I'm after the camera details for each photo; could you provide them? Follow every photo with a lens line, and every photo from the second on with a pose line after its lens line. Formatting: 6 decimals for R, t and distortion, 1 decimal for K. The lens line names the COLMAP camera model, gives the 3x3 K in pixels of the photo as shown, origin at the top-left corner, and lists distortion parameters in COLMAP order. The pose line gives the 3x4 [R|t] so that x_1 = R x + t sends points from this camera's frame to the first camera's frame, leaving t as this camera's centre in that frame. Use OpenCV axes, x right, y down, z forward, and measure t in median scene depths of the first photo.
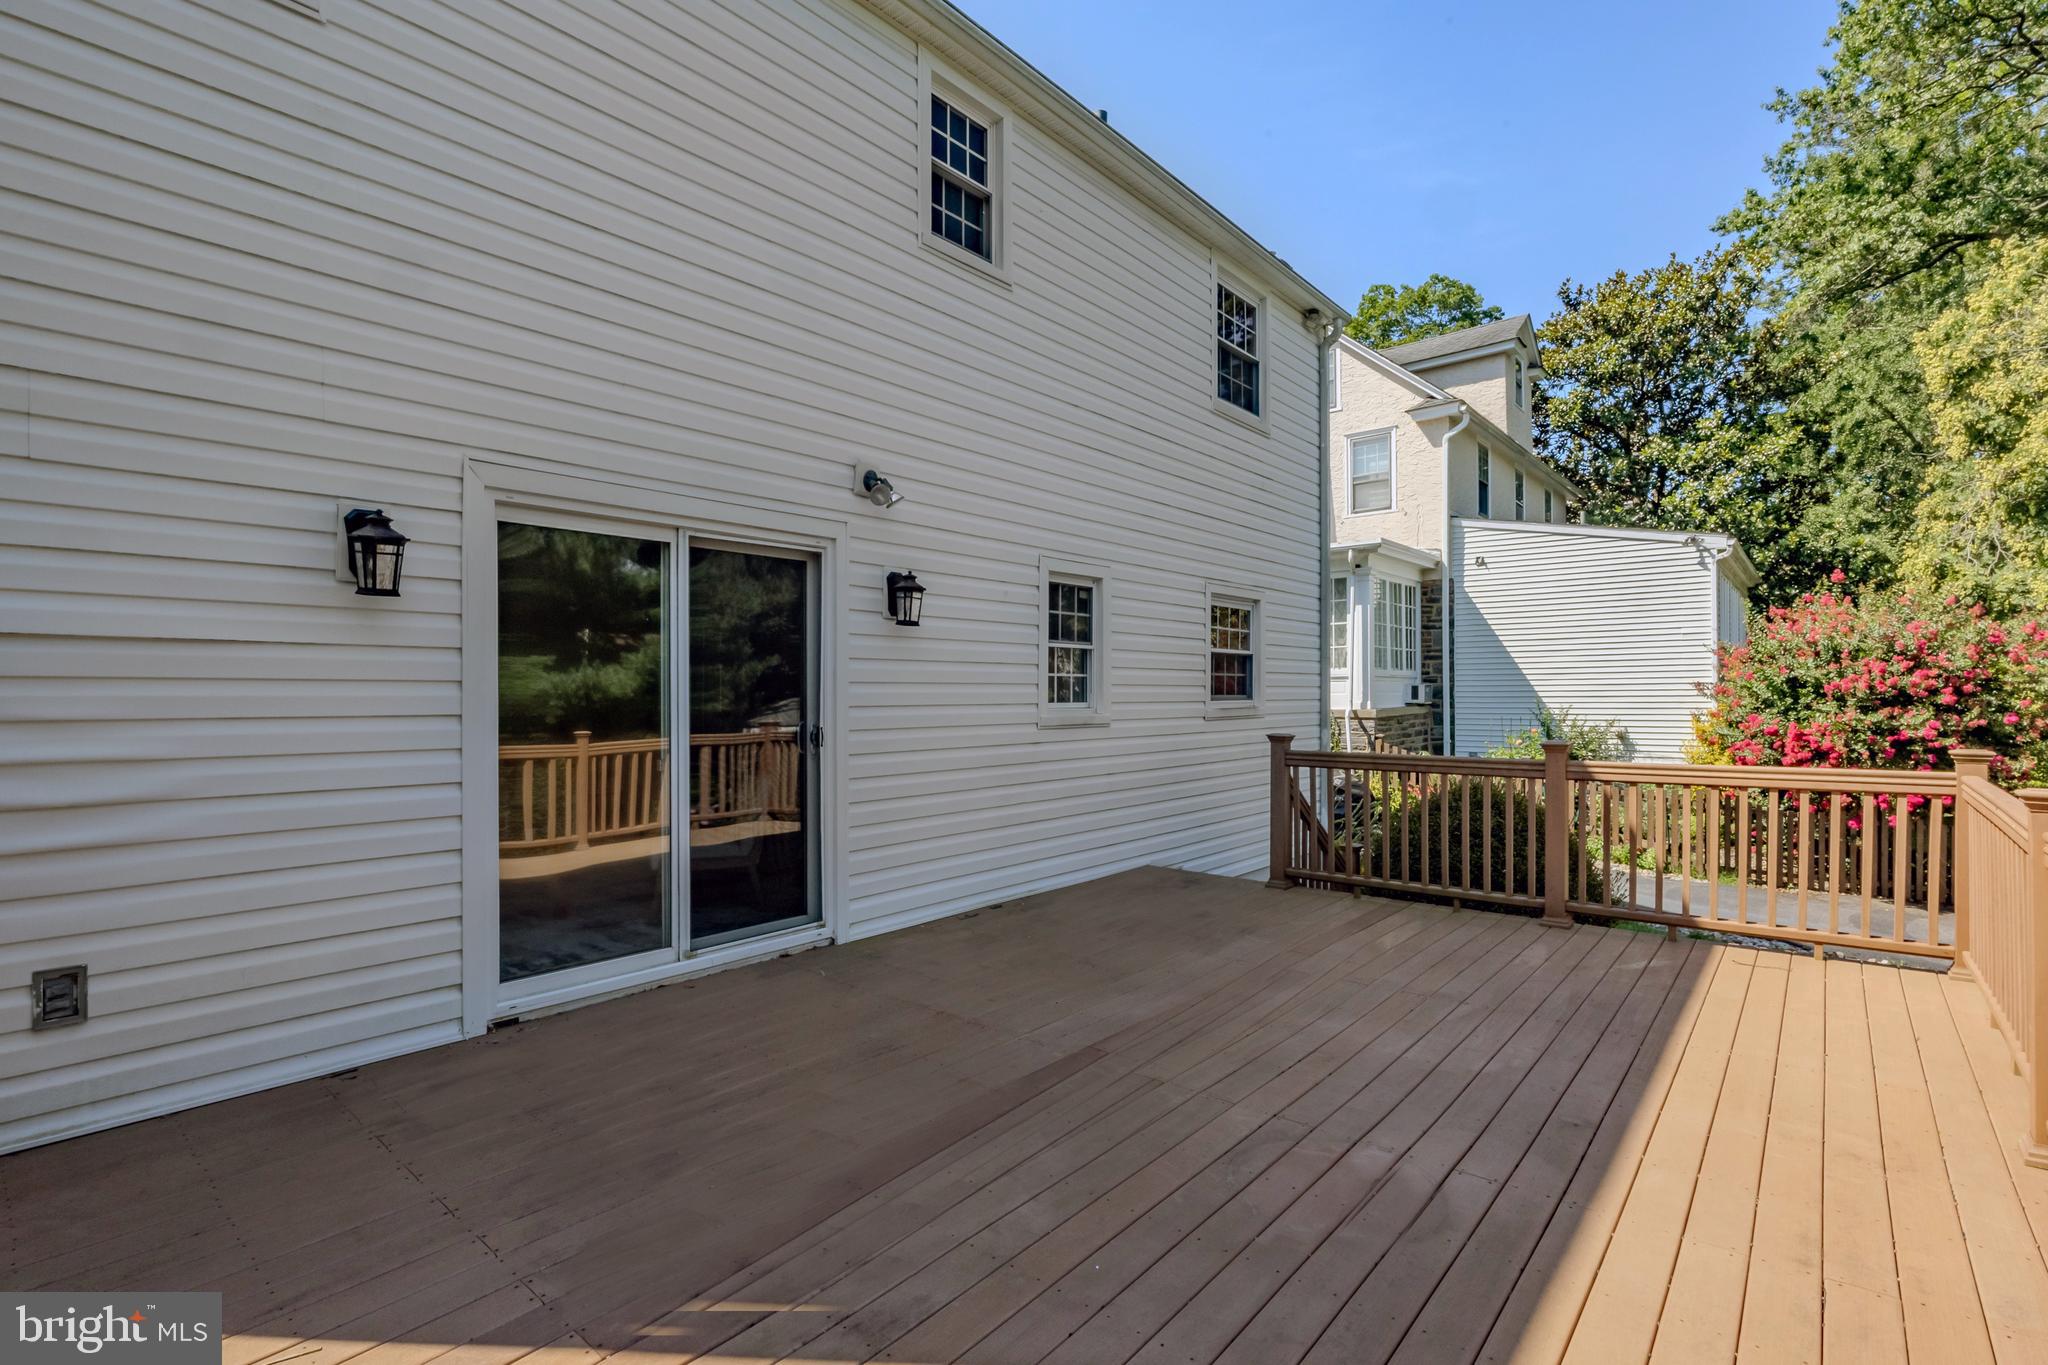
lens RADIAL K [[929.5, 0, 1022.5], [0, 929.5, 690.6], [0, 0, 1]] dist [-0.003530, 0.000871]
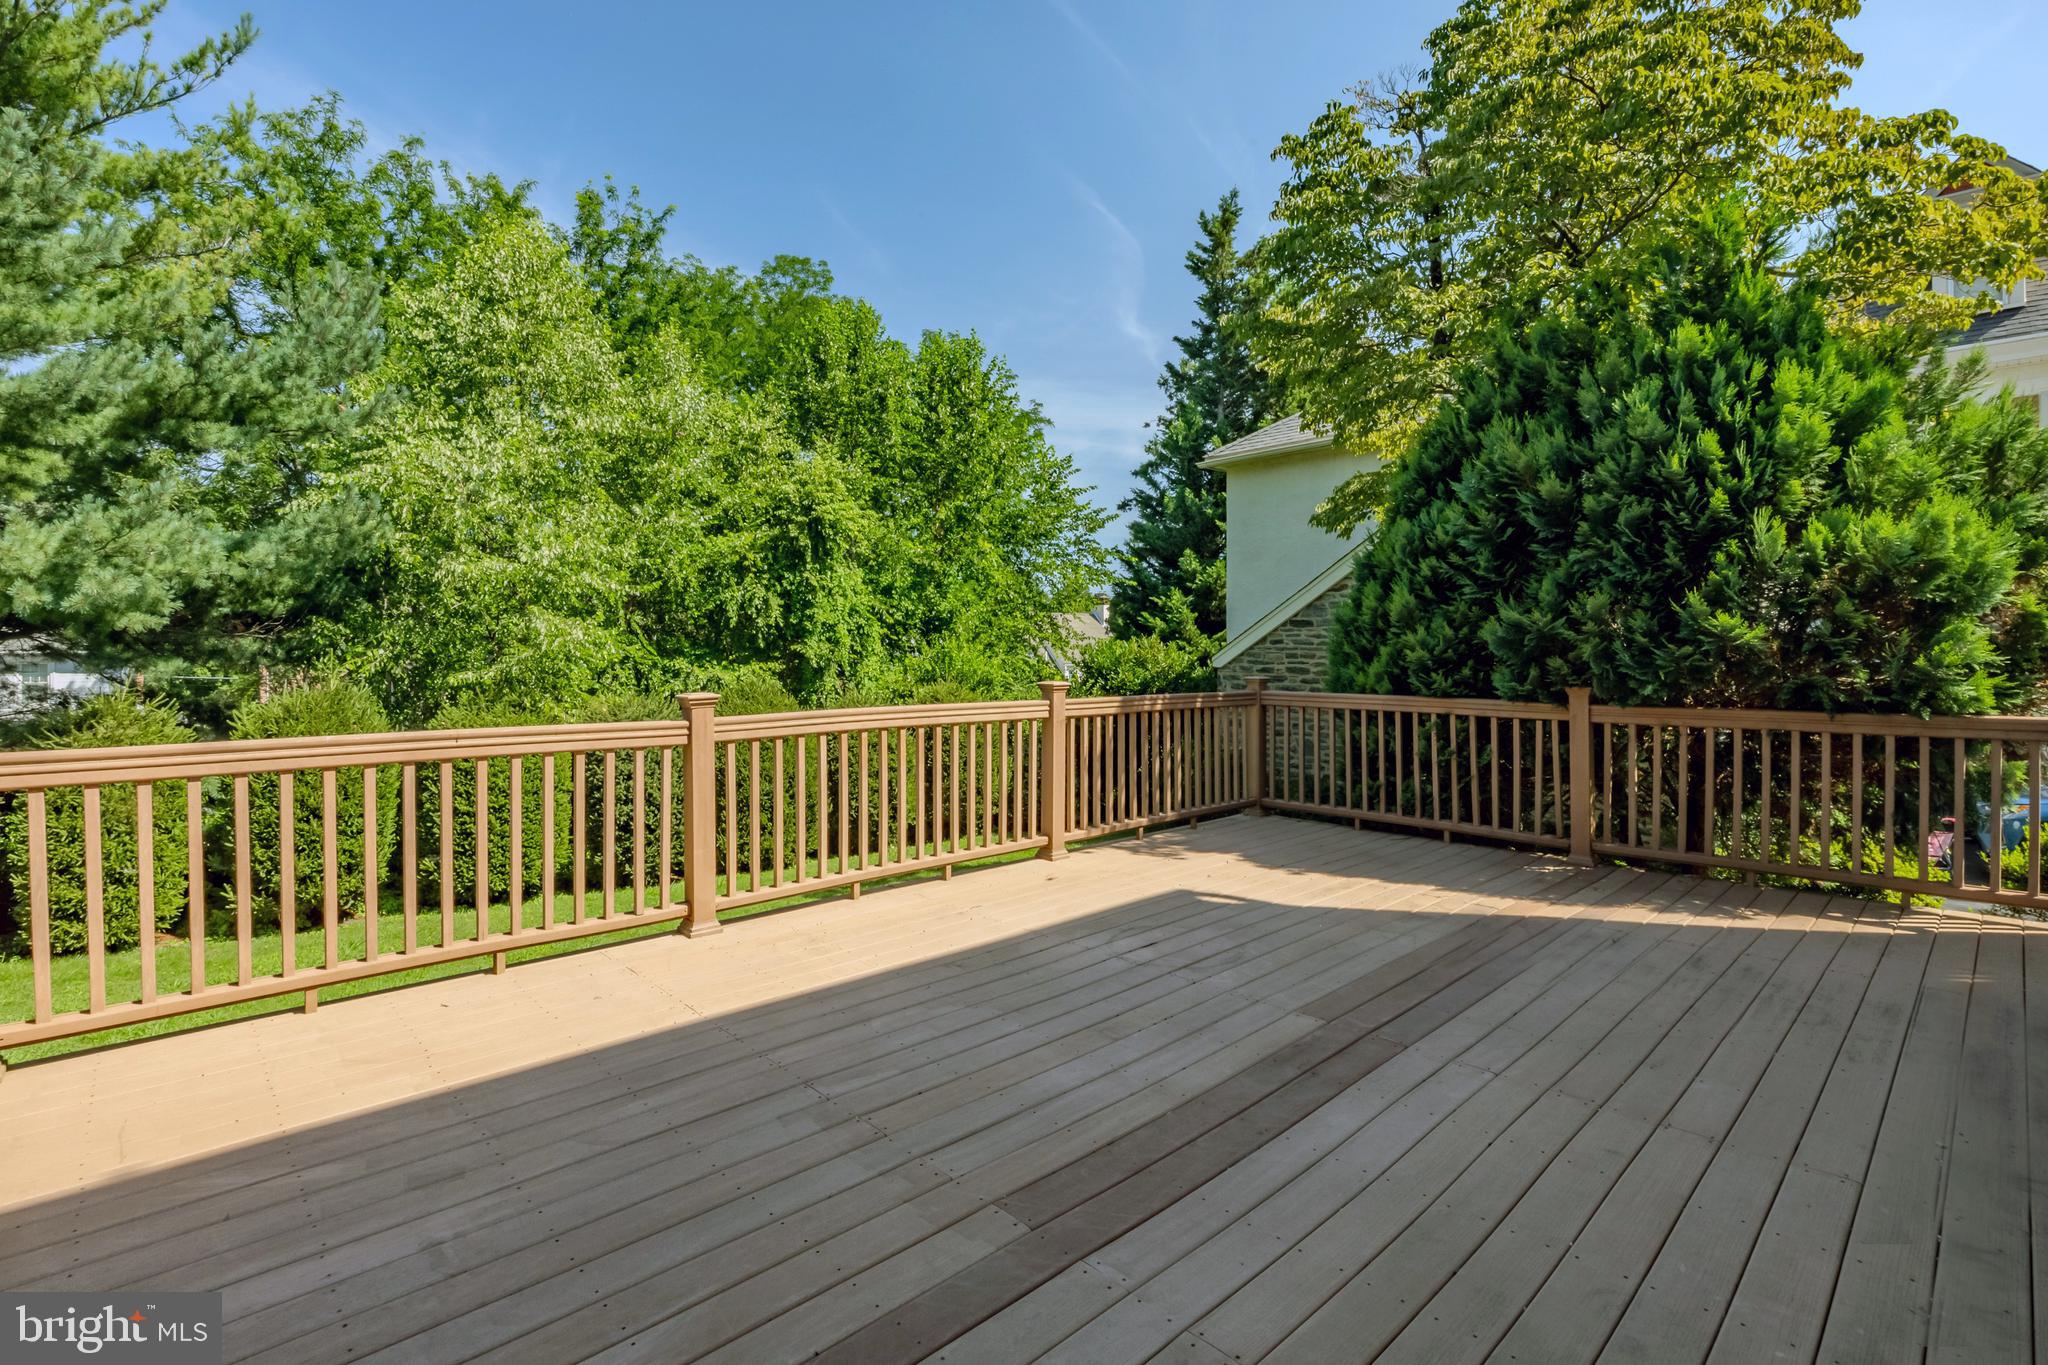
lens RADIAL K [[929.5, 0, 1021.3], [0, 929.5, 661.6], [0, 0, 1]] dist [-0.003530, 0.000871]
pose [[-0.995605, -0.003929, 0.093567, 0.108491], [-0.003060, 0.999951, 0.009434, 0.010547], [-0.093599, 0.009107, -0.995568, 0.622146]]
